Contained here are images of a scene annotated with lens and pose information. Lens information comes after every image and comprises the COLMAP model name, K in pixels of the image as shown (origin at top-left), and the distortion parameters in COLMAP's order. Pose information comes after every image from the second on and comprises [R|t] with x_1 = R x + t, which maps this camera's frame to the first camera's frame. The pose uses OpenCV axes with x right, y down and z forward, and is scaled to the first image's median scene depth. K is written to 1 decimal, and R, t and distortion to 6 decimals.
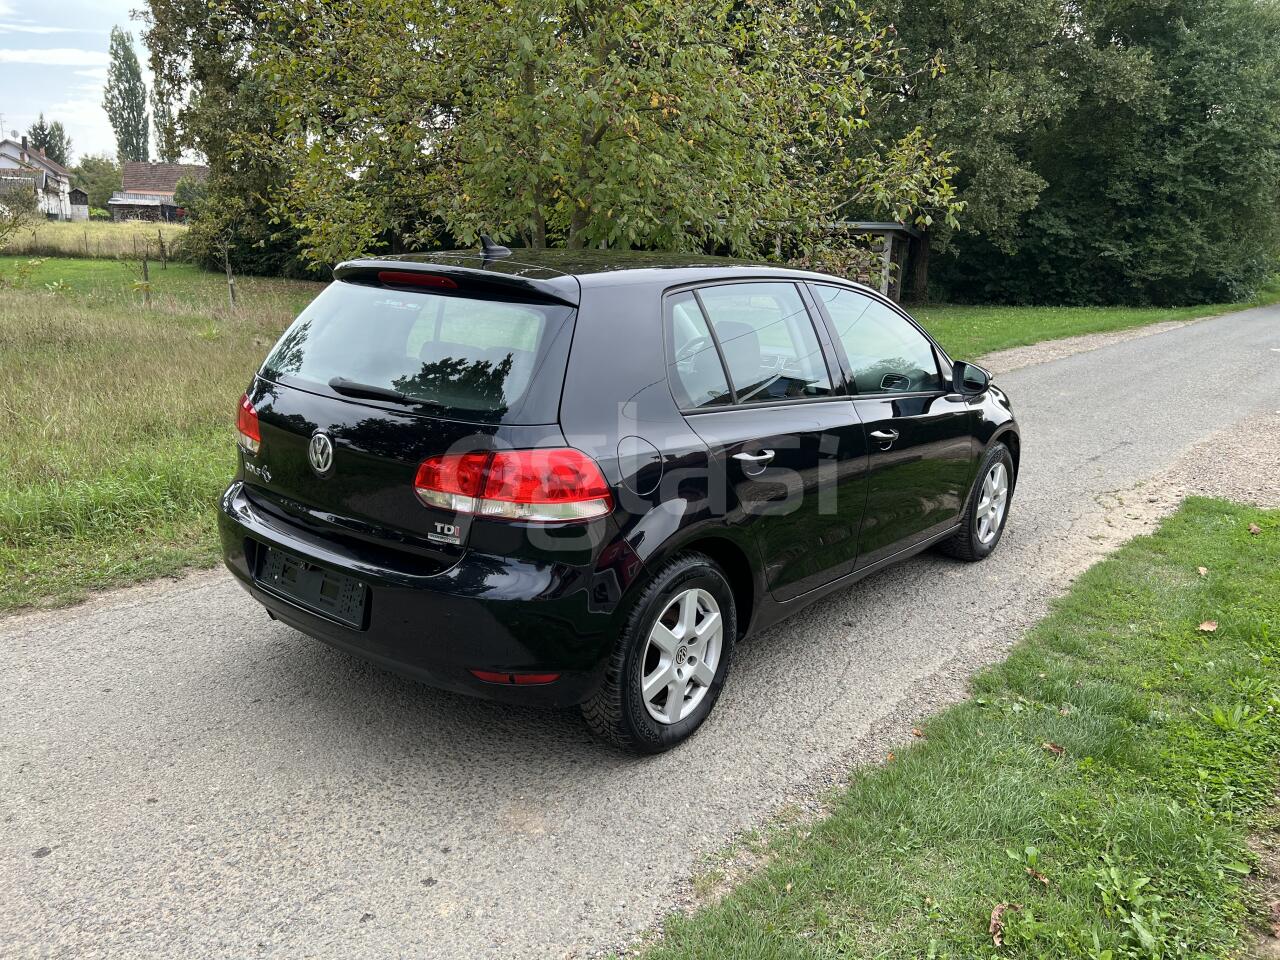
lens RADIAL K [[963.7, 0, 642.7], [0, 963.7, 489.1], [0, 0, 1]] dist [0.054718, -0.062615]
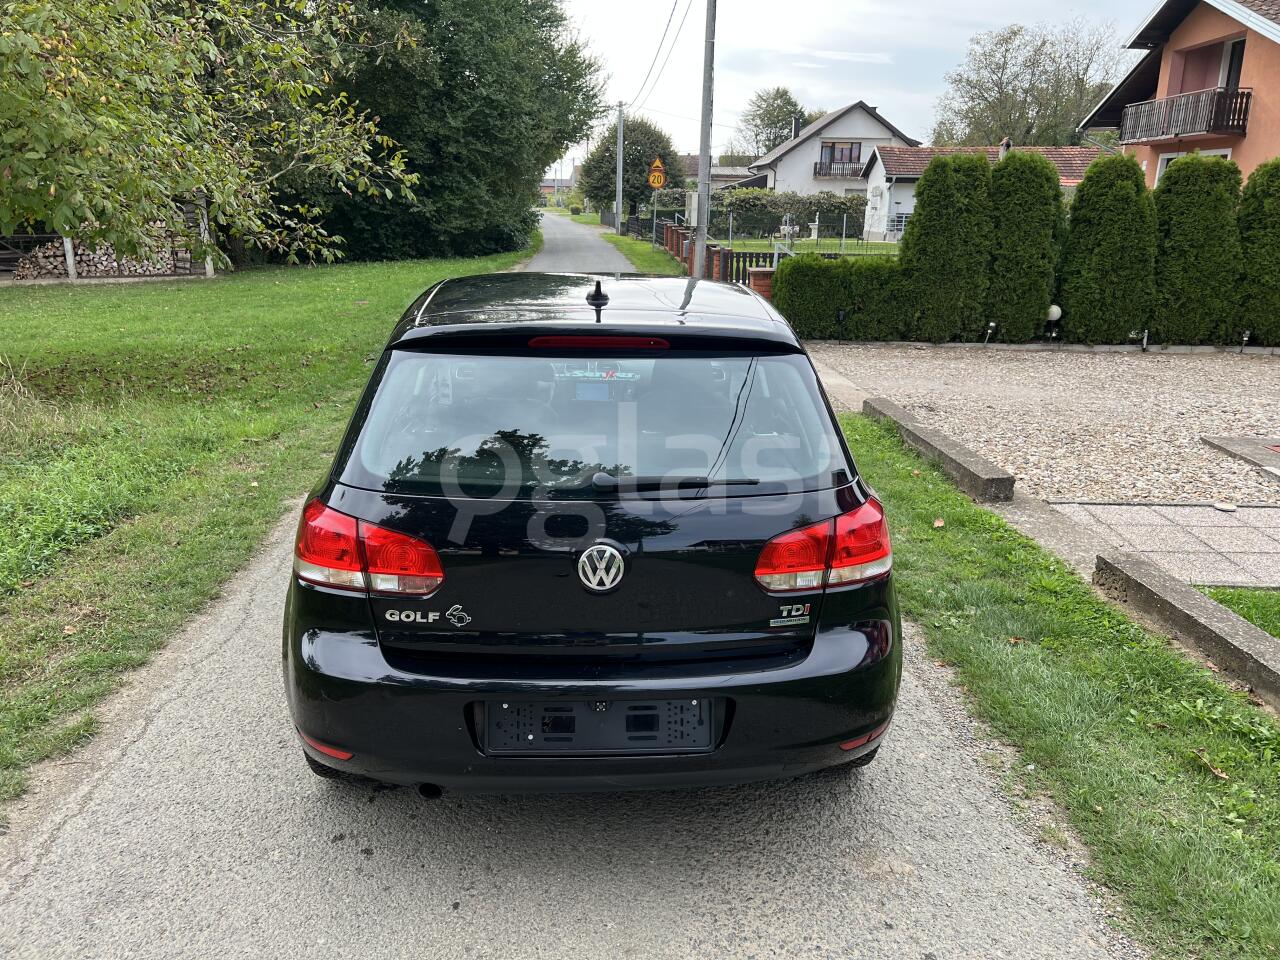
lens RADIAL K [[963.7, 0, 642.8], [0, 963.7, 485.6], [0, 0, 1]] dist [0.054718, -0.062615]
pose [[0.740400, -0.210668, 0.638300, -0.085594], [0.181296, 0.977011, 0.112163, -0.020177], [-0.647256, 0.032675, 0.761572, 0.036445]]
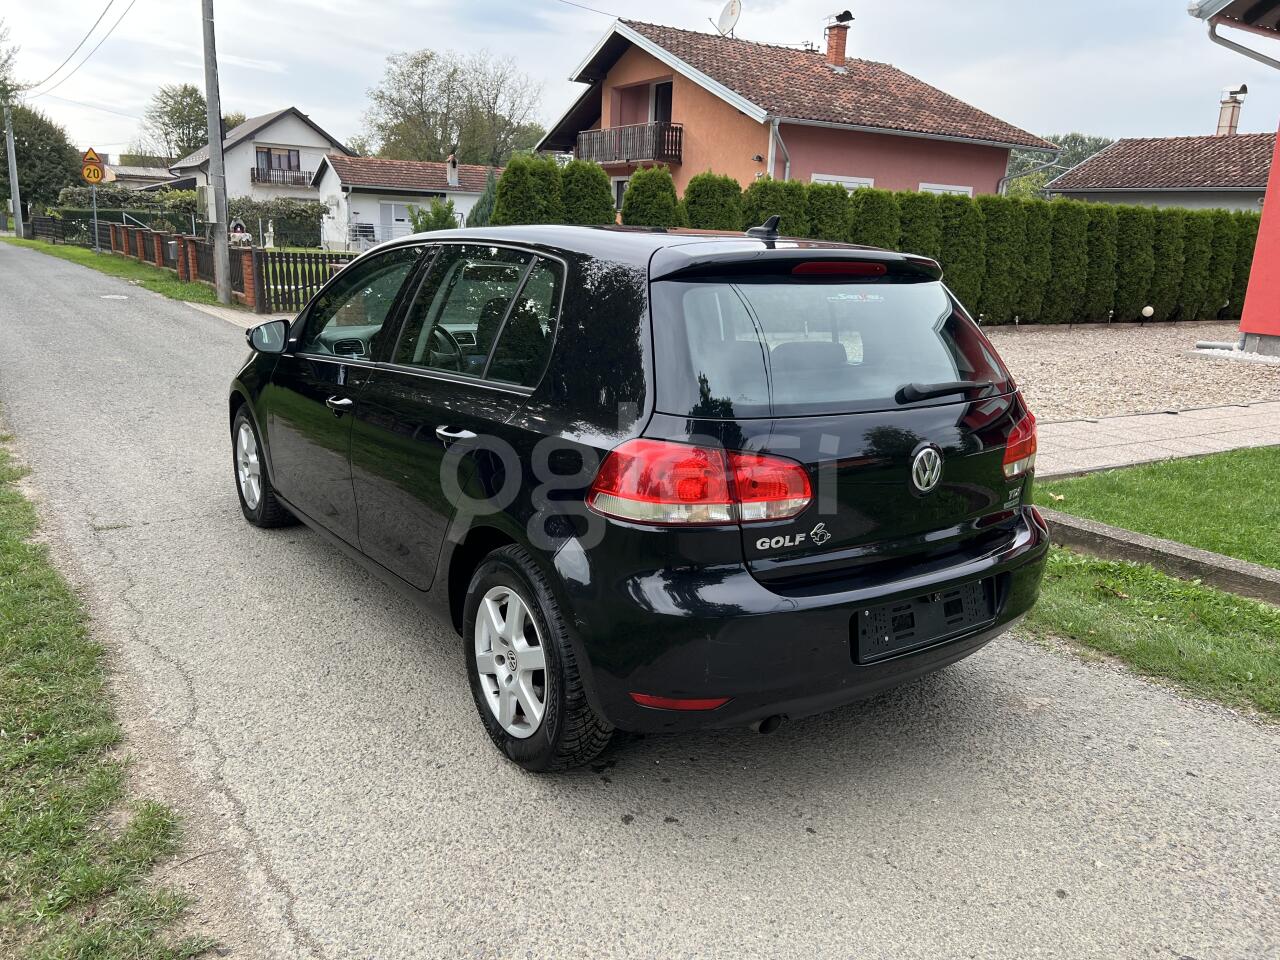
lens RADIAL K [[963.7, 0, 643.9], [0, 963.7, 485.1], [0, 0, 1]] dist [0.054718, -0.062615]
pose [[0.264001, -0.264045, 0.927676, -0.129436], [0.215178, 0.953682, 0.210212, -0.028090], [-0.940214, 0.144119, 0.308590, 0.101816]]
